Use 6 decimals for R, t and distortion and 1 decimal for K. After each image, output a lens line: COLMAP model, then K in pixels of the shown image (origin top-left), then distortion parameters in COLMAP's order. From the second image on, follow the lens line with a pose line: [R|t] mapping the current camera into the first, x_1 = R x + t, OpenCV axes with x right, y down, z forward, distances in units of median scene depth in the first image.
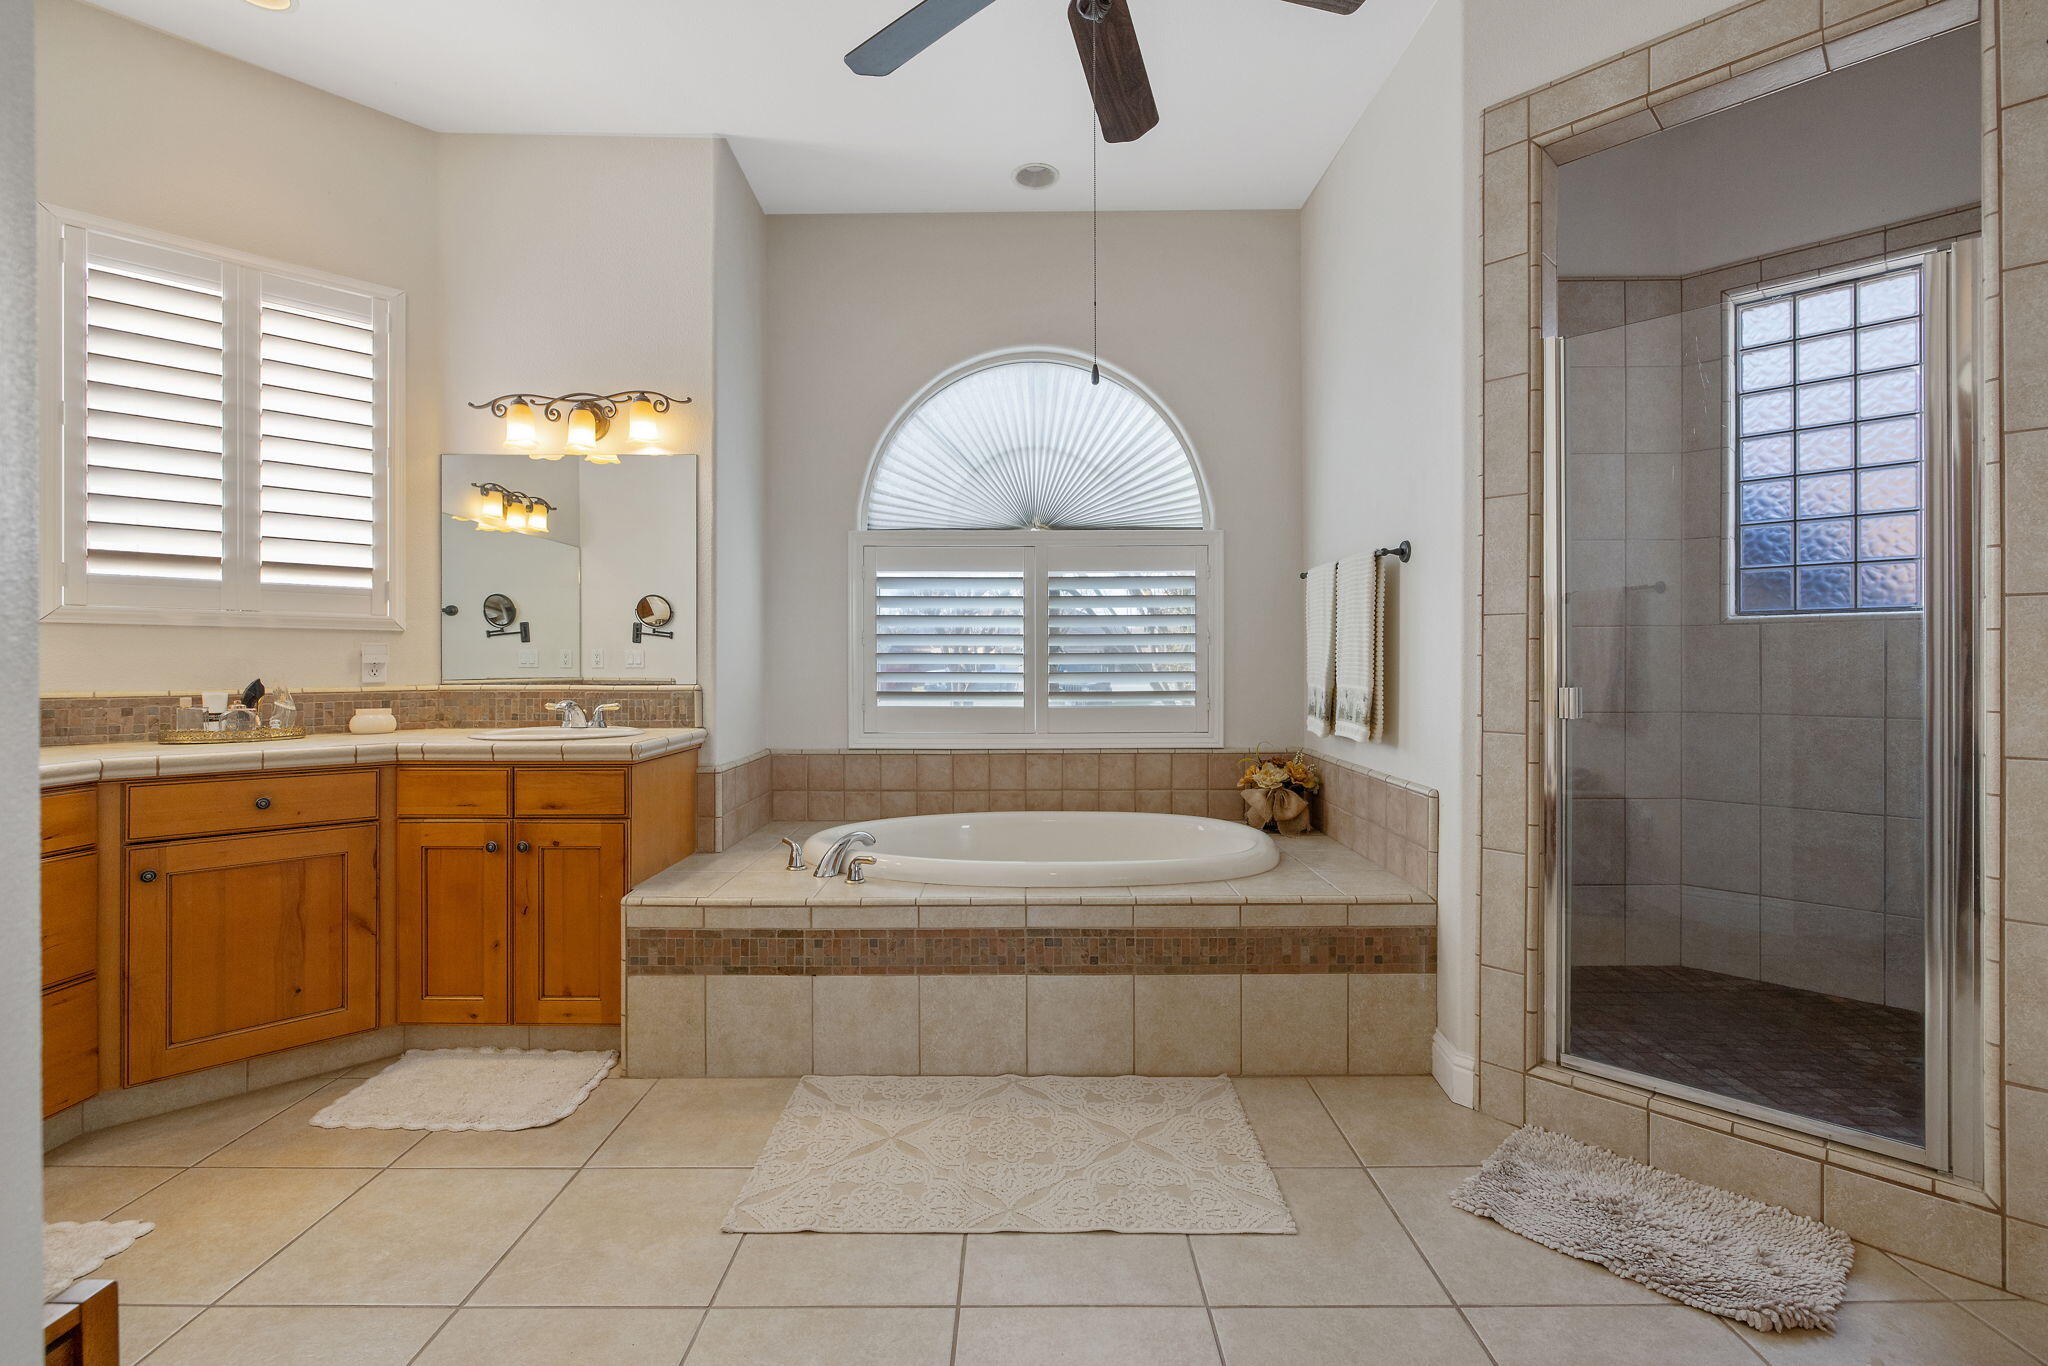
lens RADIAL K [[913.5, 0, 1022.6], [0, 913.5, 662.3], [0, 0, 1]] dist [-0.007007, 0.002260]
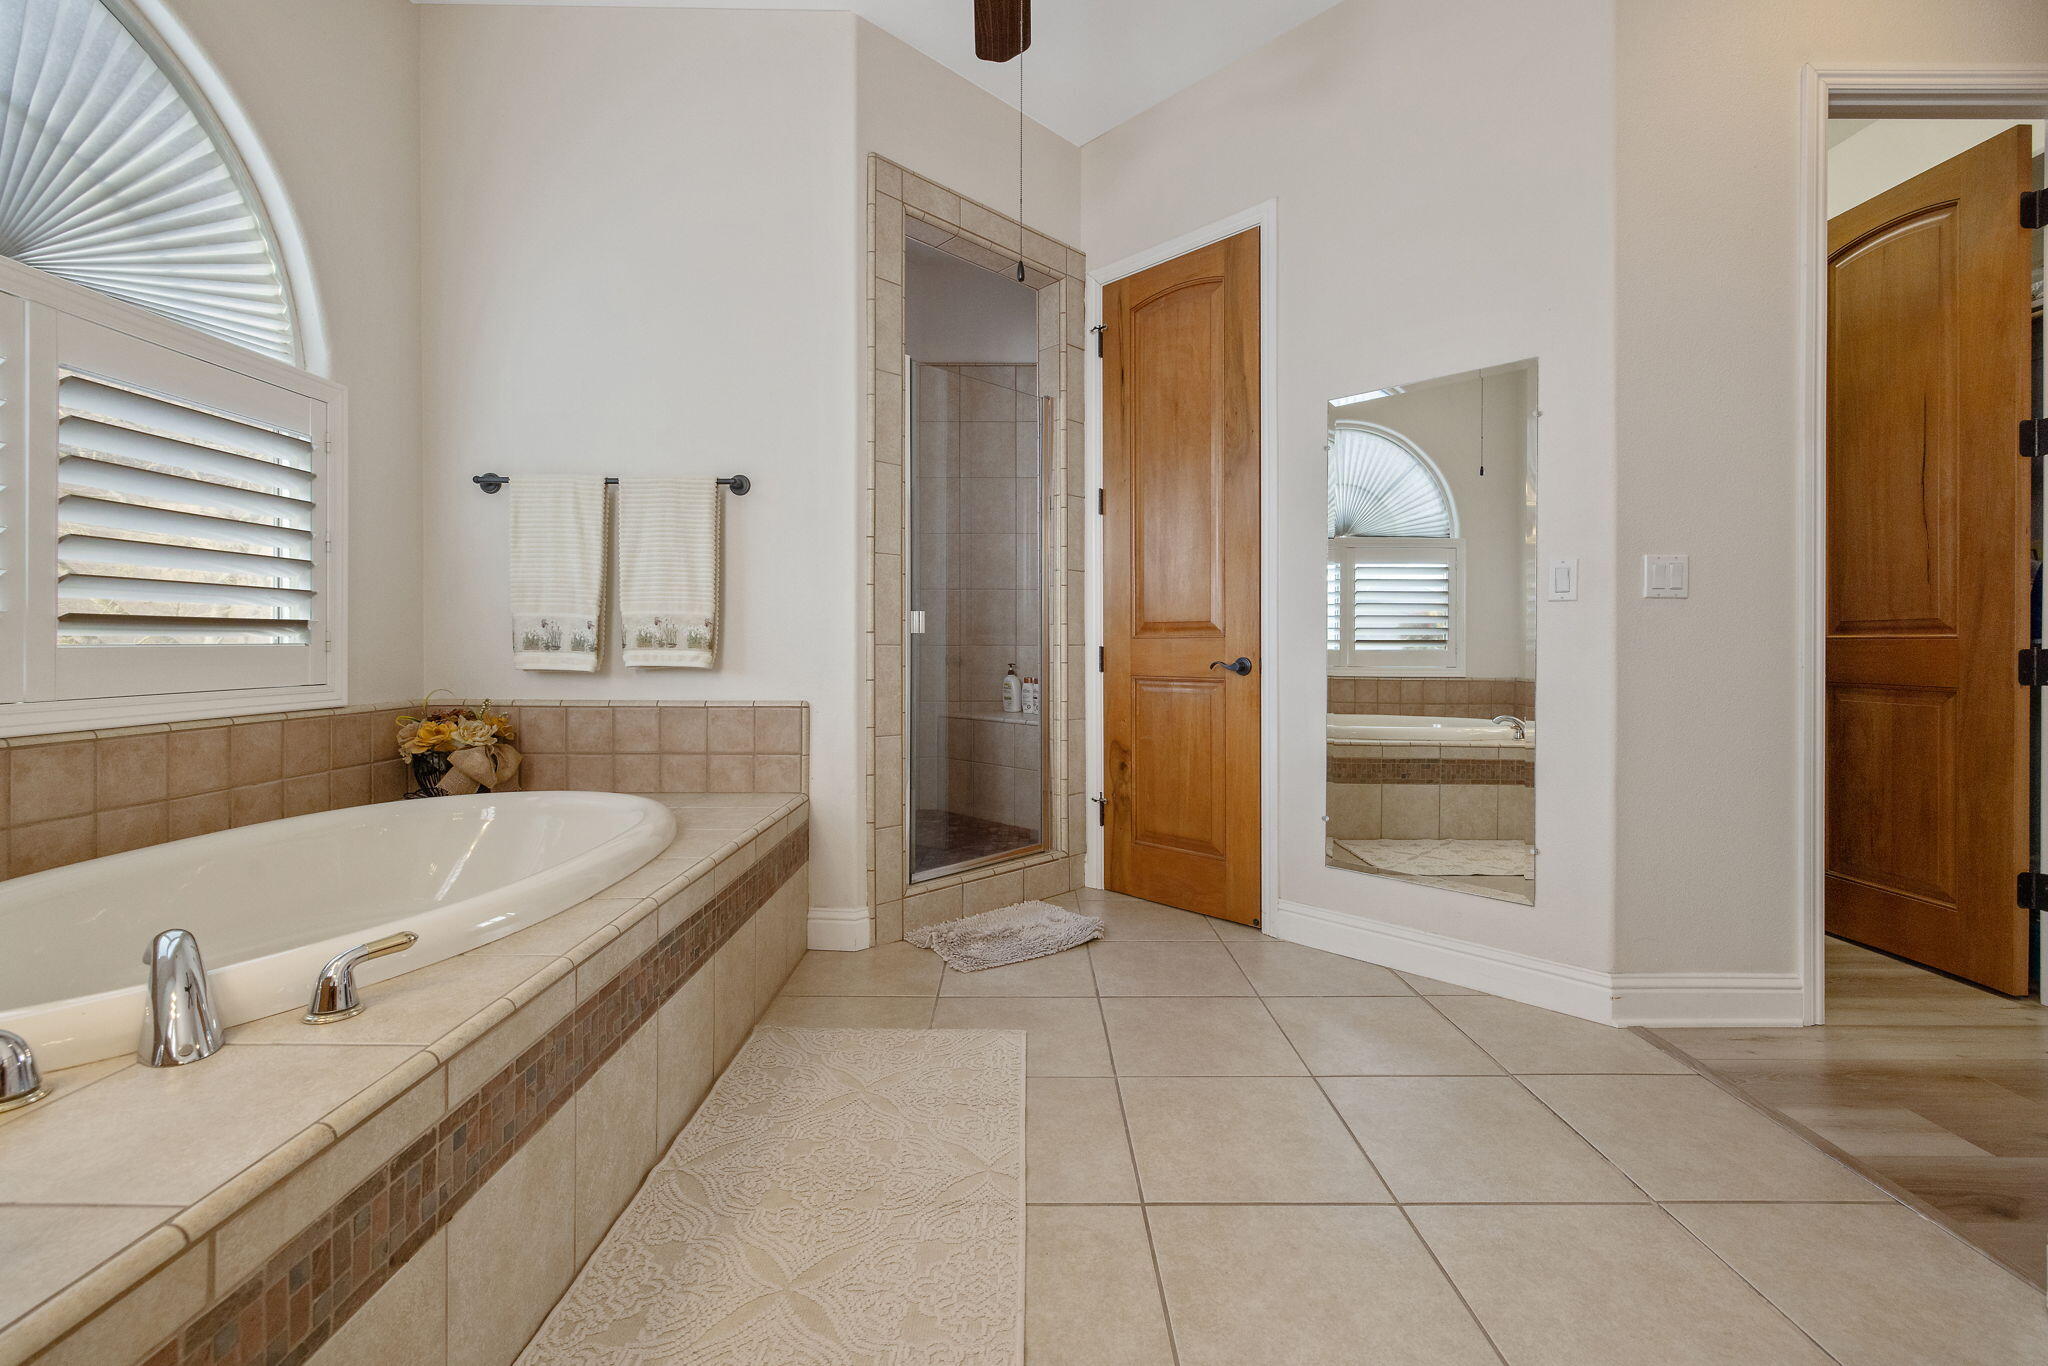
lens RADIAL K [[872.4, 0, 1022.0], [0, 872.4, 648.5], [0, 0, 1]] dist [0.007286, 0.000116]
pose [[-0.001978, -0.002729, 0.999994, -0.643149], [-0.001170, 0.999996, 0.002727, 0.070851], [-0.999997, -0.001164, -0.001982, 0.727312]]
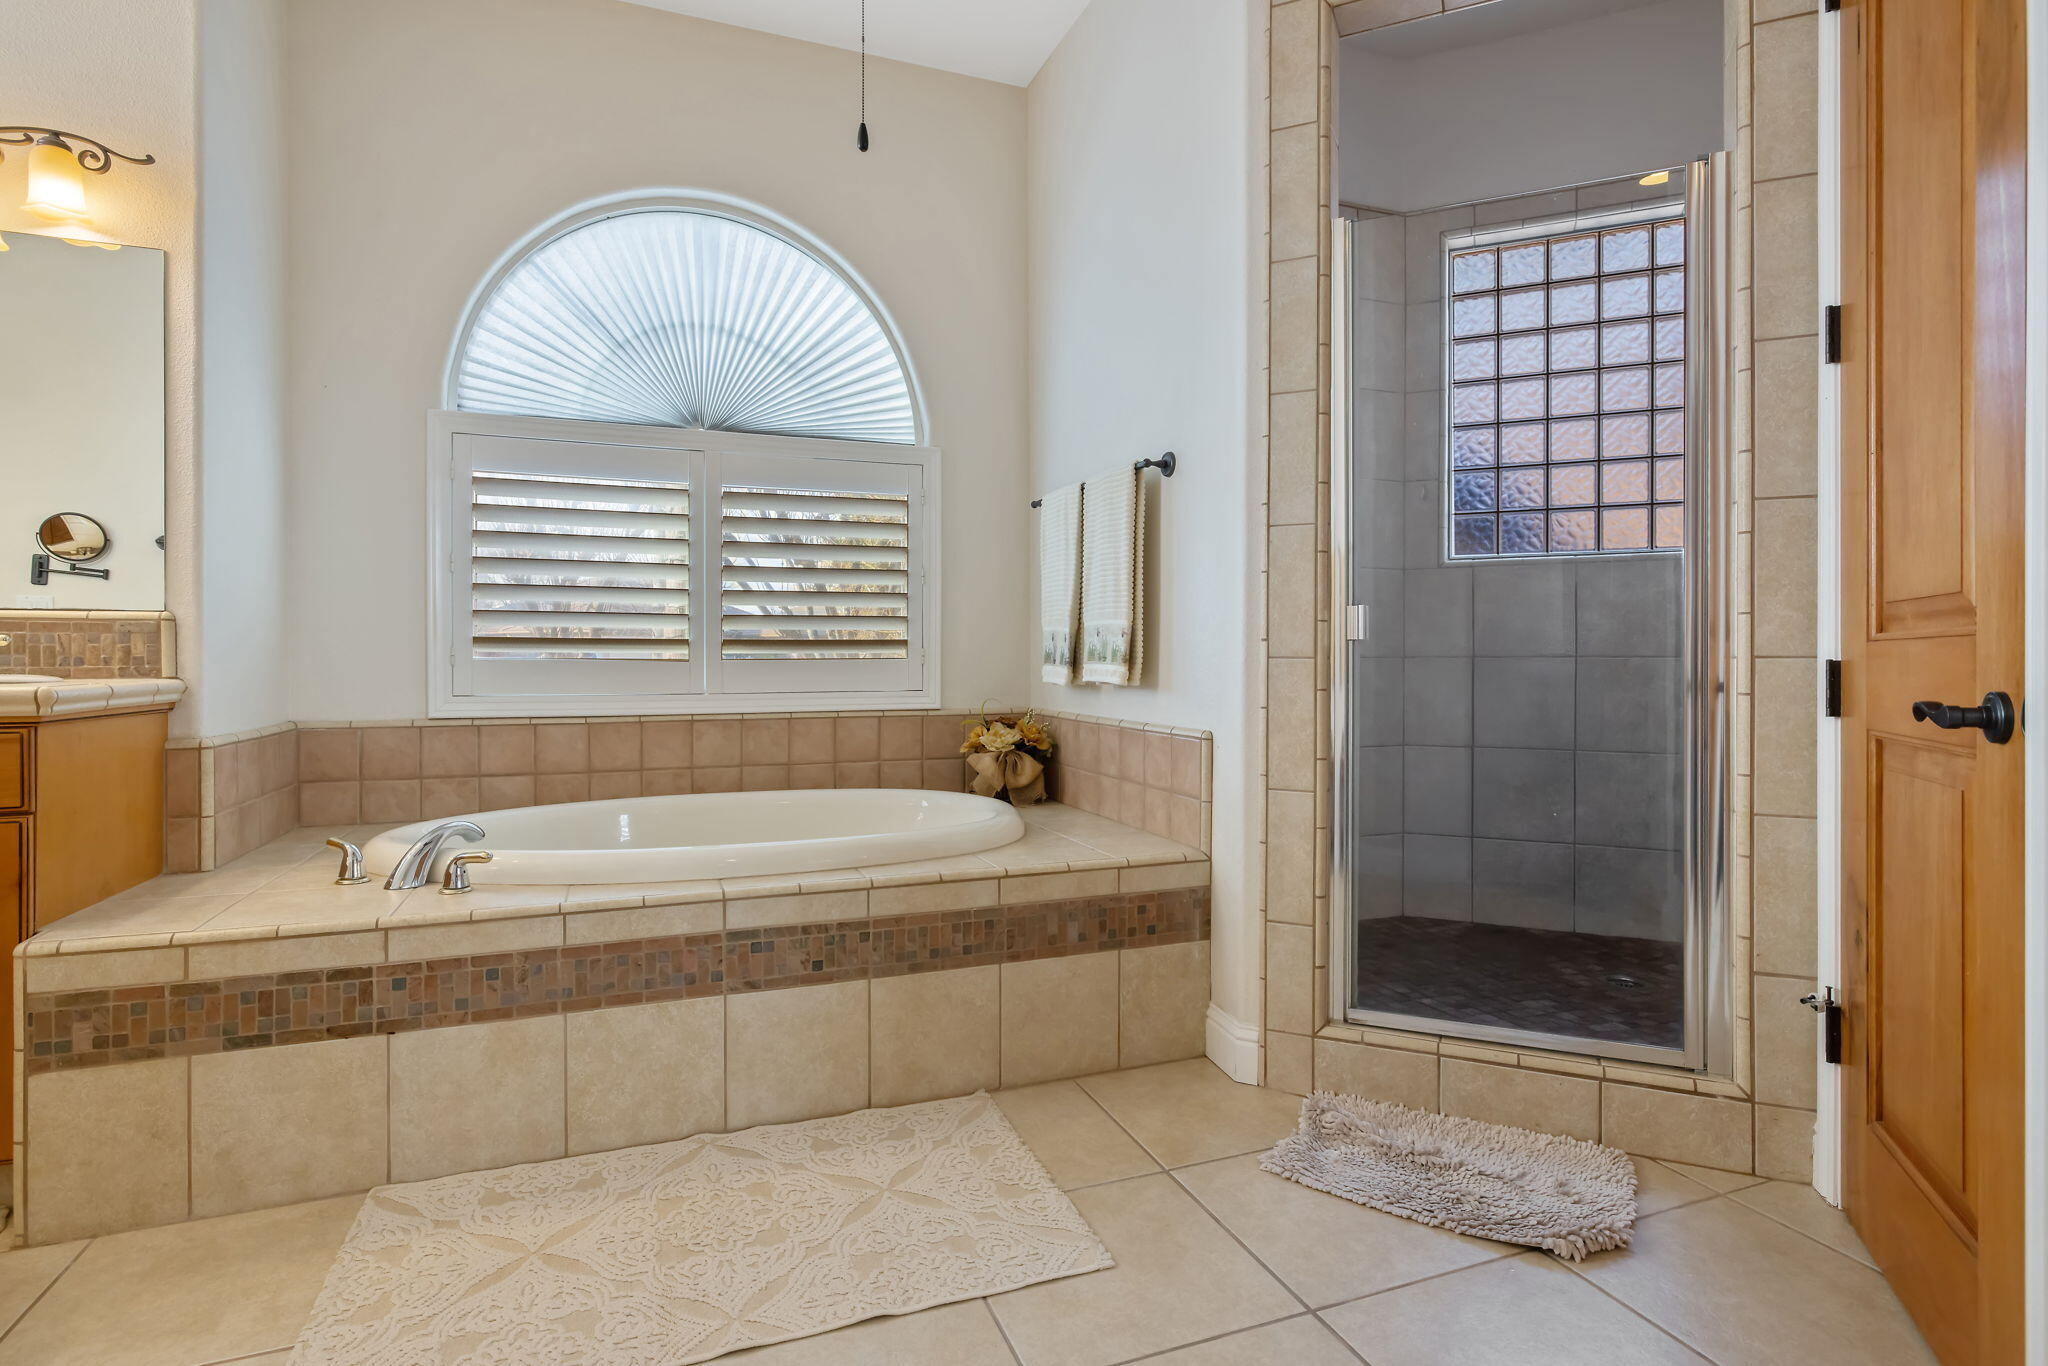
lens RADIAL K [[1025.4, 0, 1025.6], [0, 1025.4, 664.3], [0, 0, 1]] dist [-0.003444, 0.001922]
pose [[0.932455, 0.000415, 0.361285, -0.068009], [-0.001992, 0.999990, 0.003992, 0.071852], [-0.361280, -0.004442, 0.932447, 0.143030]]
